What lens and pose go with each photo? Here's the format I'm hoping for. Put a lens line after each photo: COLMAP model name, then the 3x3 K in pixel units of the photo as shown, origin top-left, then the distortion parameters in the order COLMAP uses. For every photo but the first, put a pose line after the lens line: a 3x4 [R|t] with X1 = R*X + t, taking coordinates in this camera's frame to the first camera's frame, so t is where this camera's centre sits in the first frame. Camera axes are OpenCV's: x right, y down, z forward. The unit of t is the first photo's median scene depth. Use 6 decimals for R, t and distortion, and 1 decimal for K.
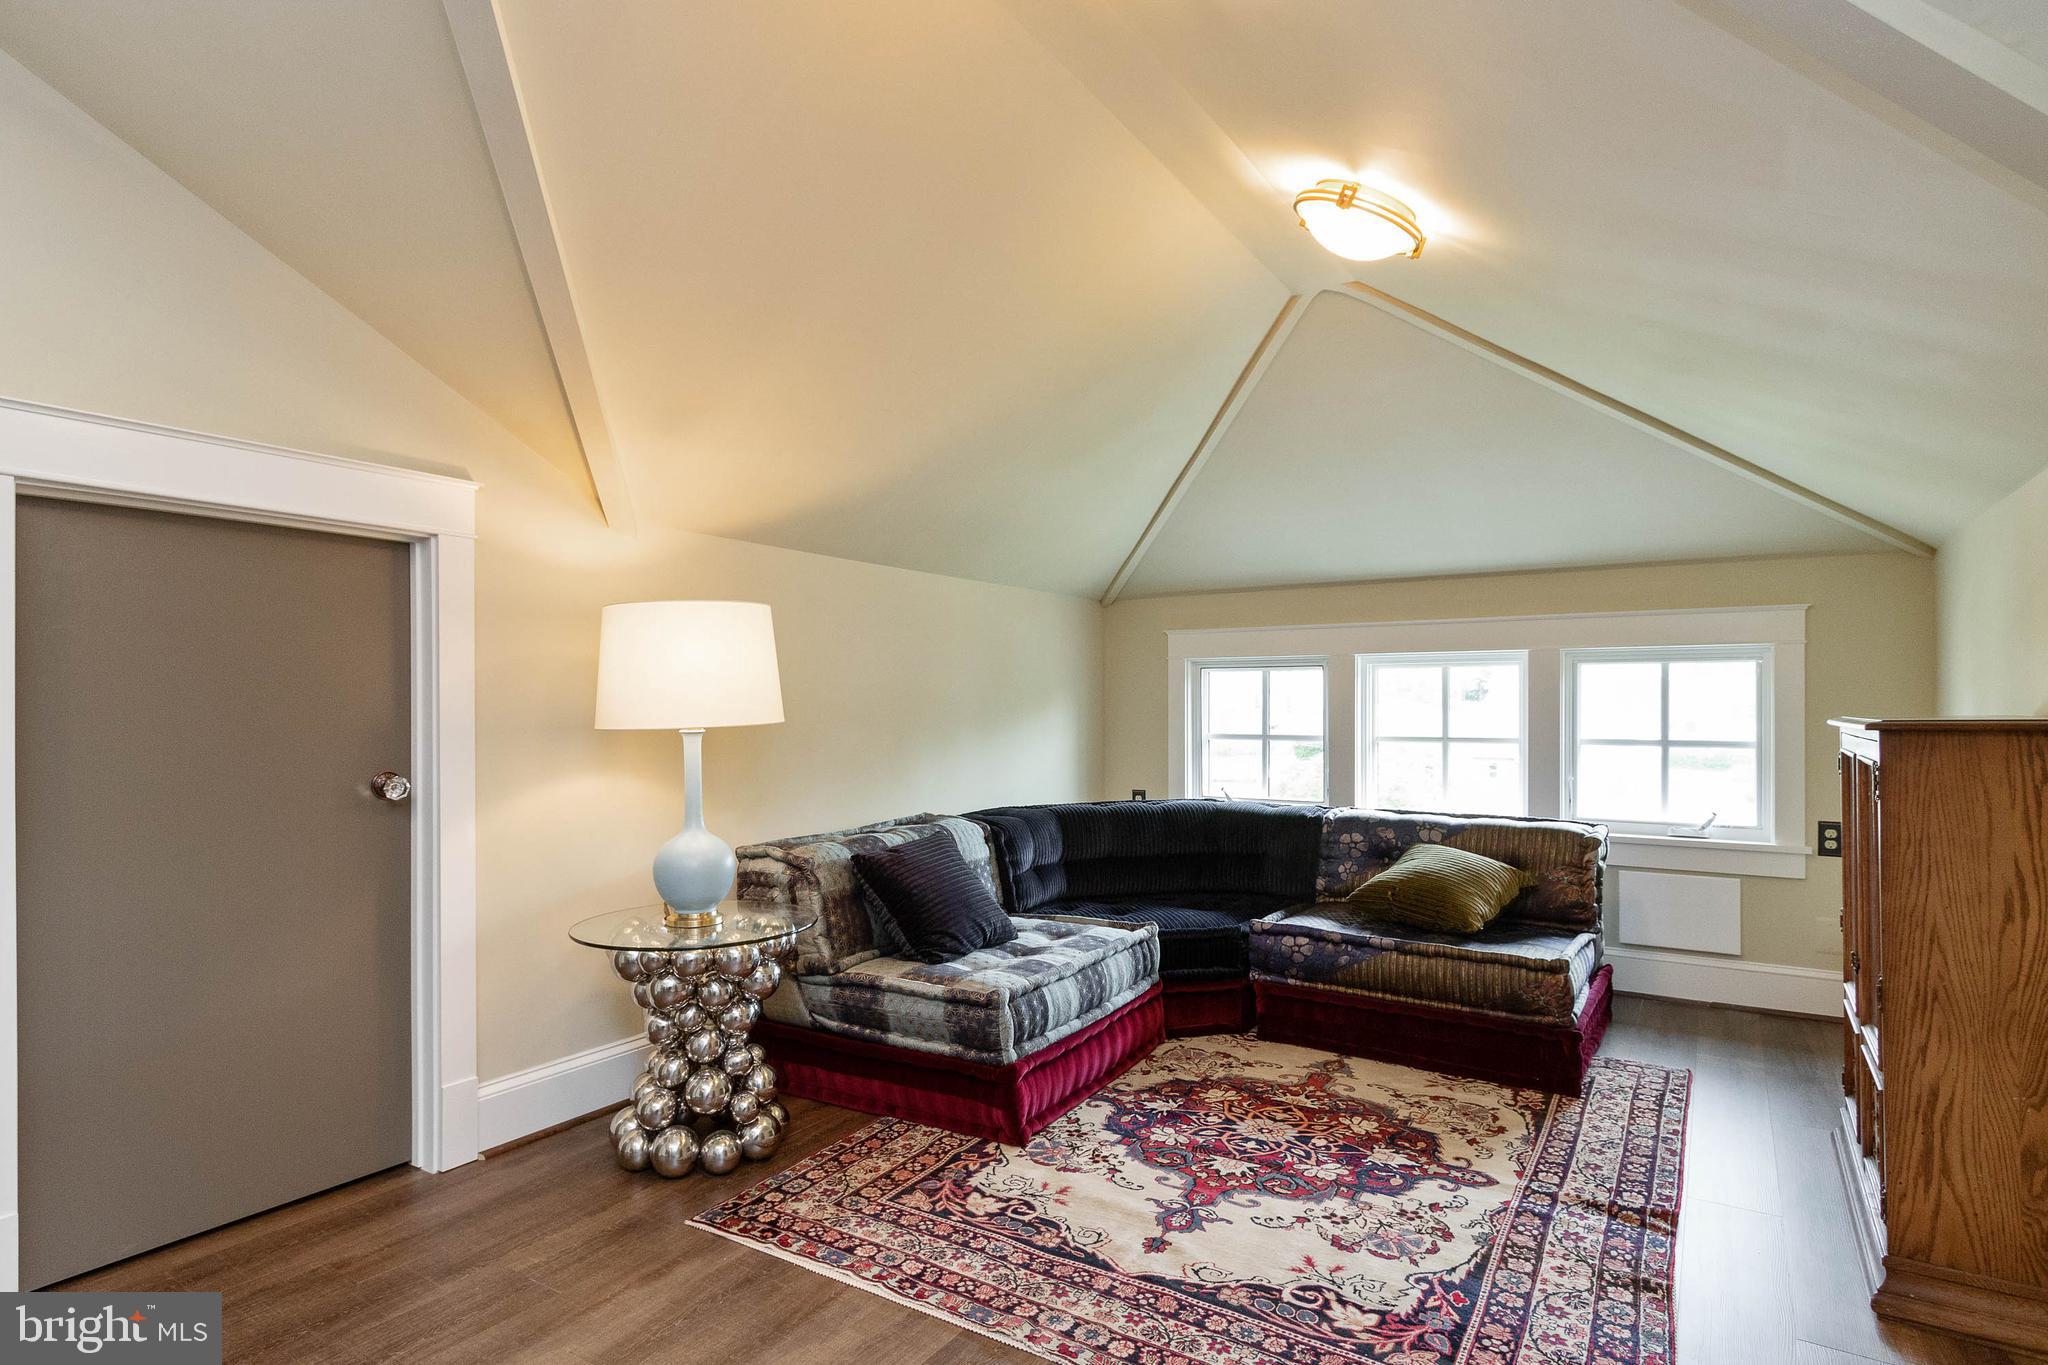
lens RADIAL K [[1077.9, 0, 1017.0], [0, 1077.9, 695.1], [0, 0, 1]] dist [0.002998, 0.001953]
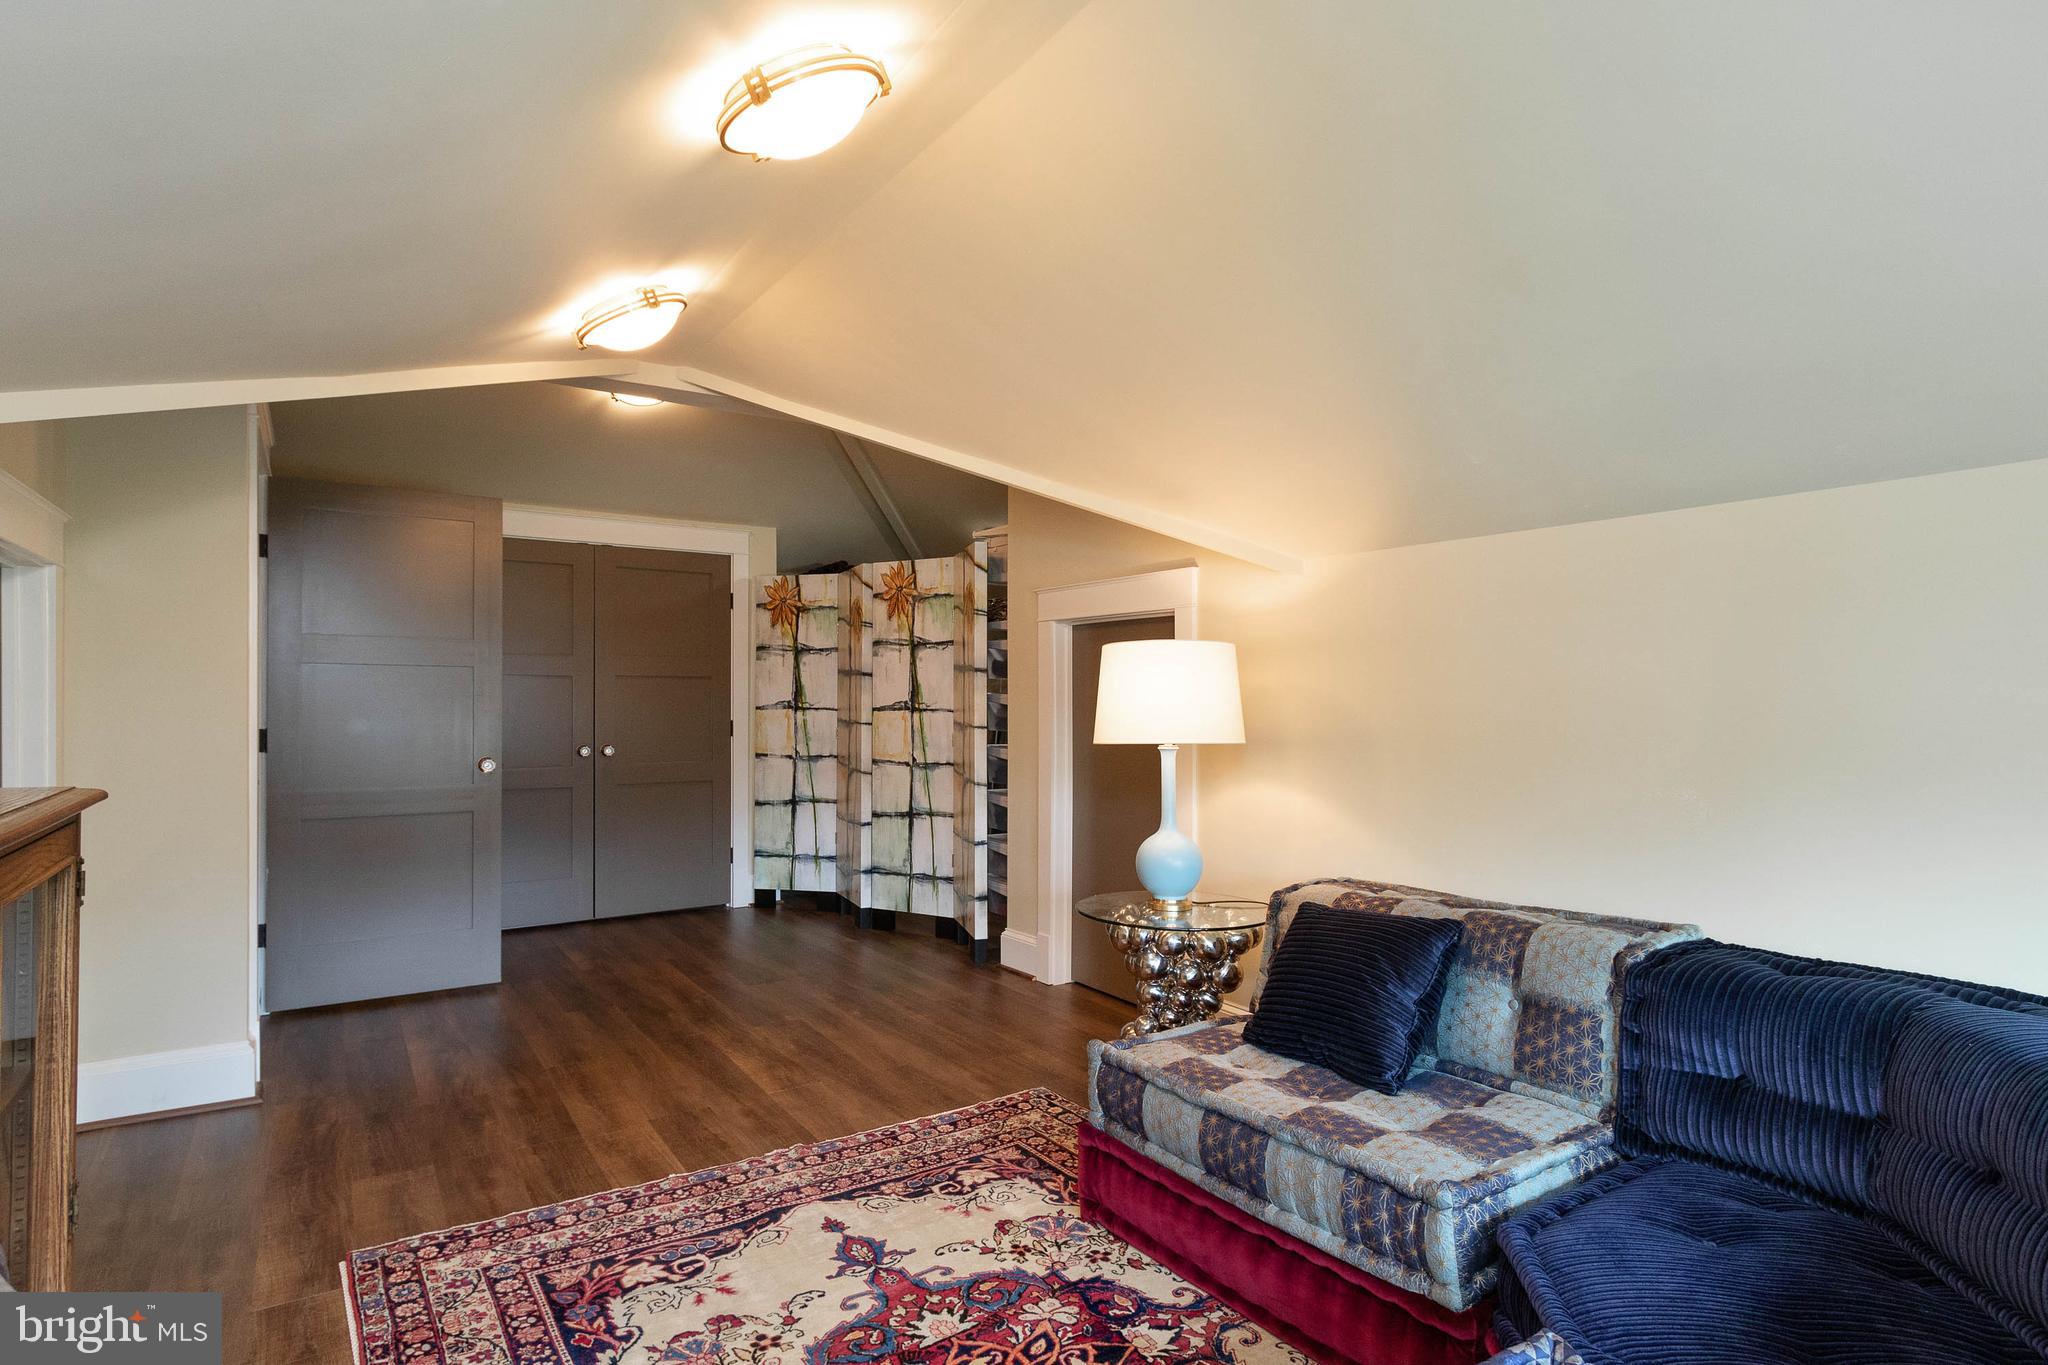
lens RADIAL K [[1077.9, 0, 1017.9], [0, 1077.9, 680.5], [0, 0, 1]] dist [0.002998, 0.001953]
pose [[-0.406837, -0.016193, -0.913357, 1.103006], [0.003867, 0.999803, -0.019447, -0.023917], [0.913492, -0.011444, -0.406695, 1.685289]]
